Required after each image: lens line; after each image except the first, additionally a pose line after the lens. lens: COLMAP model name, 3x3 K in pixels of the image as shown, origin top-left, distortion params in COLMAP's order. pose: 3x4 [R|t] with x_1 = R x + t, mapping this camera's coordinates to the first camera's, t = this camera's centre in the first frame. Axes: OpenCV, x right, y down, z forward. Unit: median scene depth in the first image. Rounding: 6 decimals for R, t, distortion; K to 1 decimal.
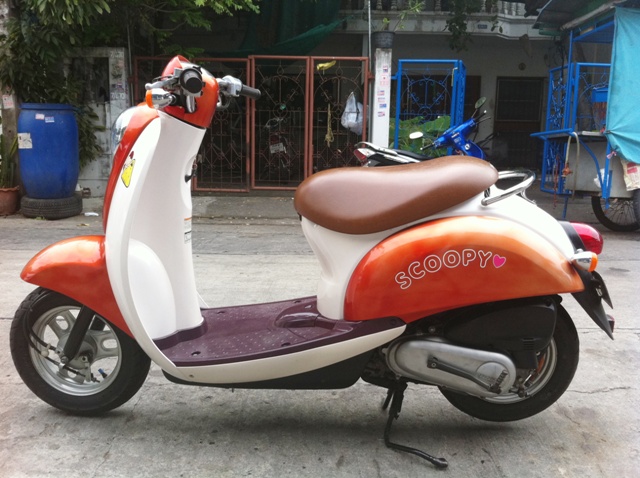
lens RADIAL K [[619.7, 0, 329.3], [0, 619.7, 240.3], [0, 0, 1]] dist [0.059853, -0.242646]
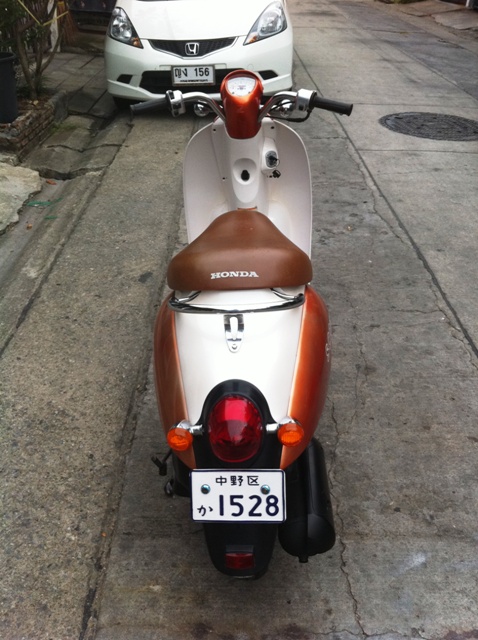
lens RADIAL K [[619.7, 0, 228.6], [0, 619.7, 320.1], [0, 0, 1]] dist [0.059853, -0.242646]
pose [[-0.001528, 0.505281, -0.862953, 0.292932], [-0.172485, 0.849887, 0.497936, -0.142278], [0.985011, 0.149607, 0.085854, 0.282047]]
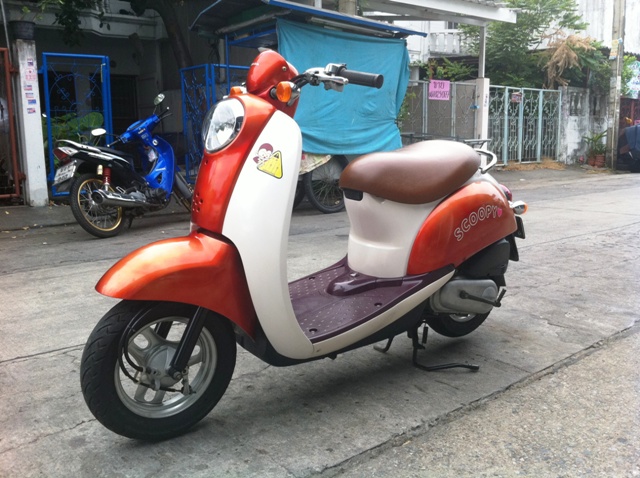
lens RADIAL K [[619.7, 0, 329.3], [0, 619.7, 240.3], [0, 0, 1]] dist [0.059853, -0.242646]
pose [[0.752200, -0.130180, 0.645948, -0.262267], [0.127916, 0.990490, 0.050660, -0.006883], [-0.646400, 0.044521, 0.761699, 0.047890]]
